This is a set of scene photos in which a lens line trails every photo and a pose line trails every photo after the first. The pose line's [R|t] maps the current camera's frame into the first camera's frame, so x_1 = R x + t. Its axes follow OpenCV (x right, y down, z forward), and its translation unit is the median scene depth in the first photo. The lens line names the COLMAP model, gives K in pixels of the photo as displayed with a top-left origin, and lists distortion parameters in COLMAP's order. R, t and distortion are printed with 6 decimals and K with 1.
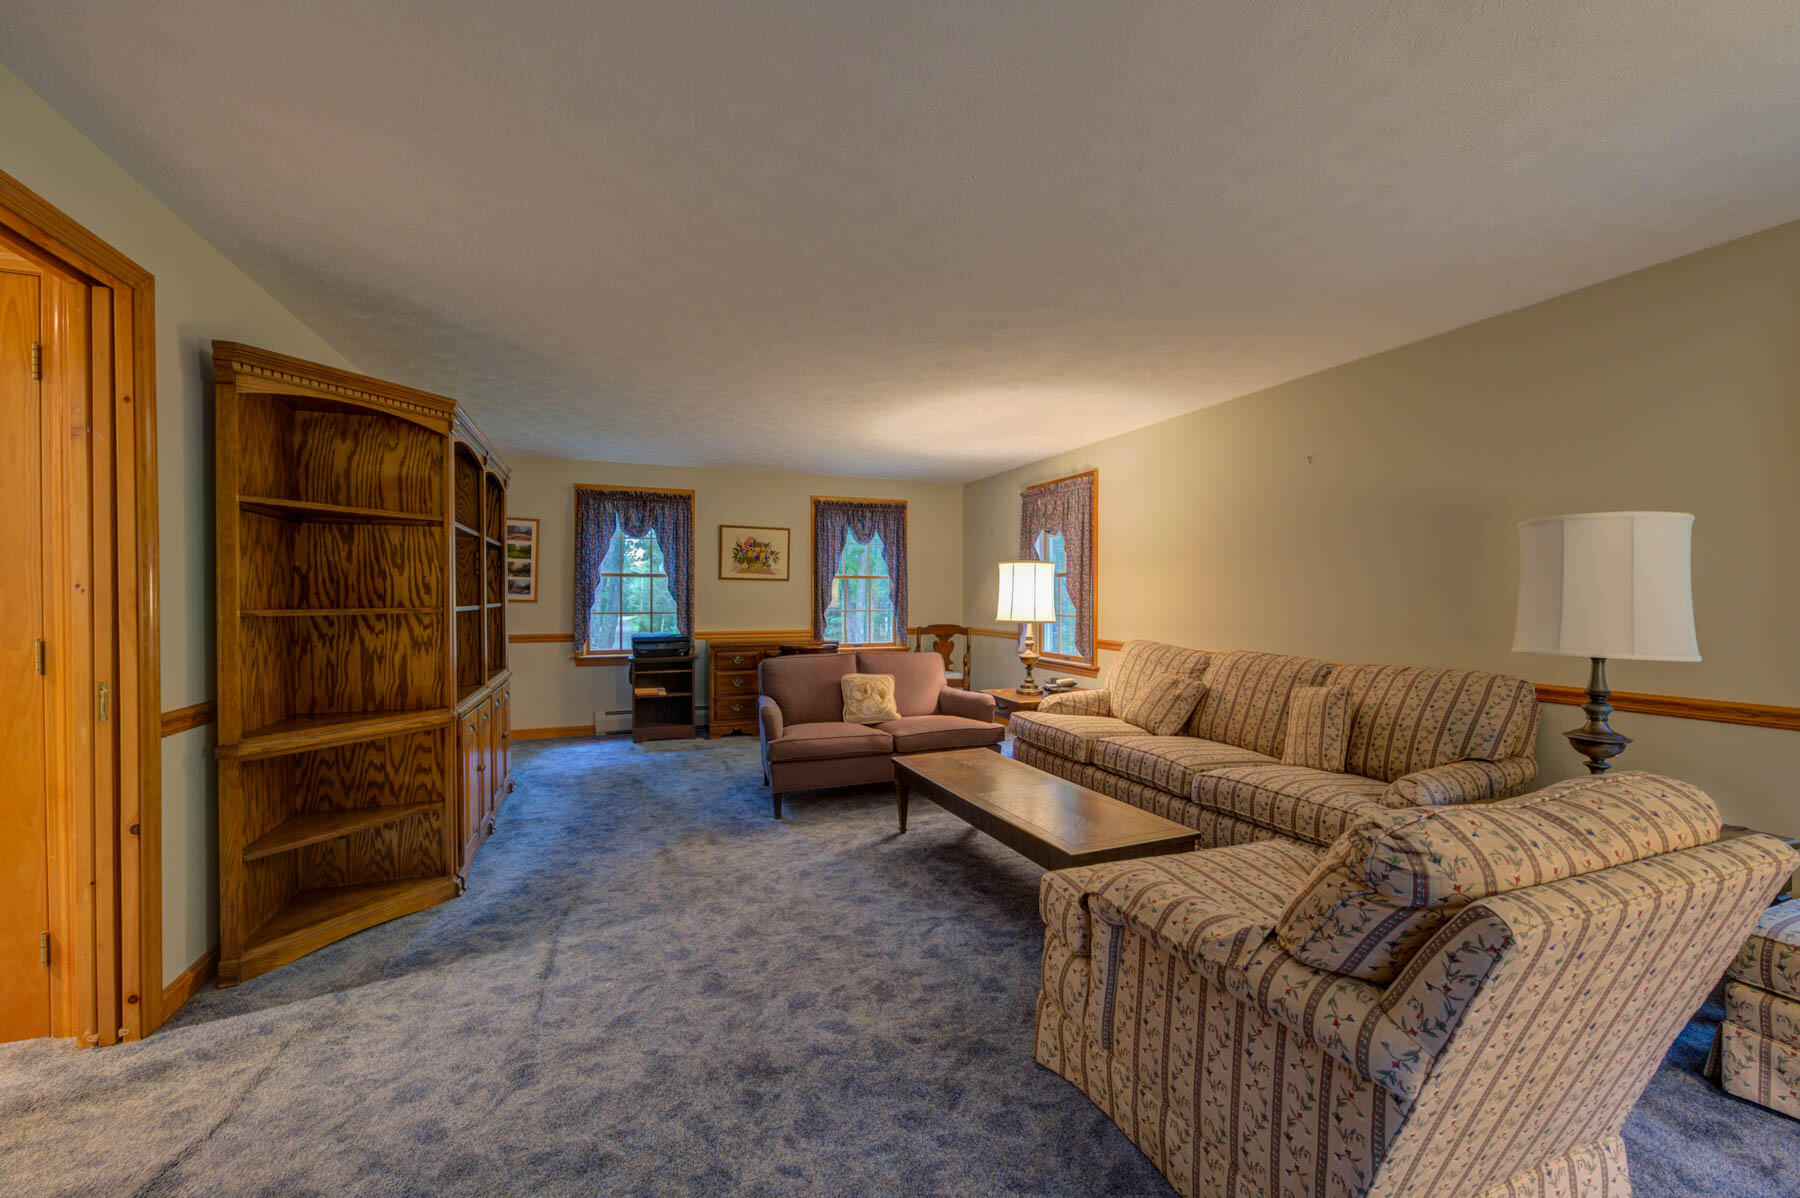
lens RADIAL K [[710.3, 0, 900.0], [0, 710.3, 599.0], [0, 0, 1]] dist [0.001015, 0.000019]
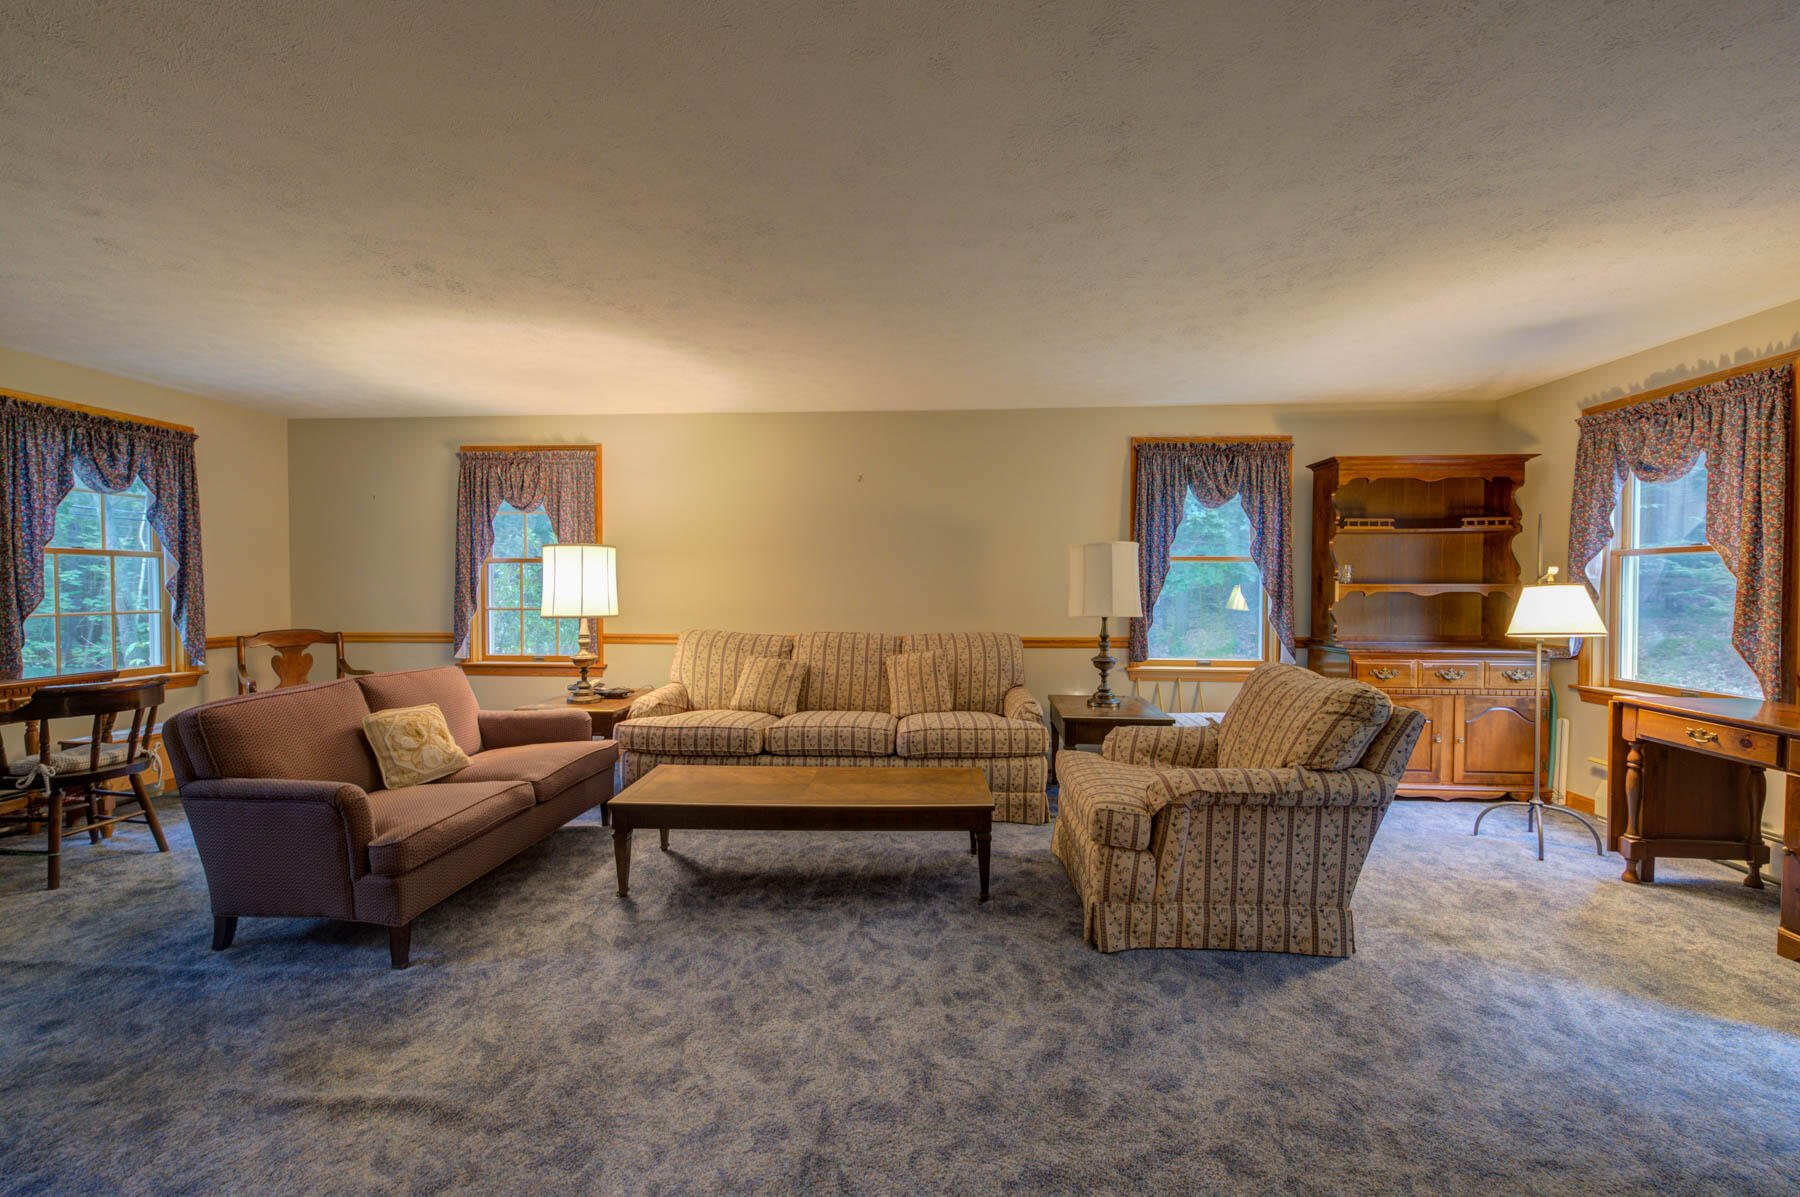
lens RADIAL K [[706.3, 0, 897.7], [0, 706.3, 599.1], [0, 0, 1]] dist [0.001983, -0.003493]
pose [[0.421933, -0.019204, 0.906424, -0.466579], [0.005483, 0.999811, 0.018631, -0.002698], [-0.906610, -0.002891, 0.421959, 0.344458]]
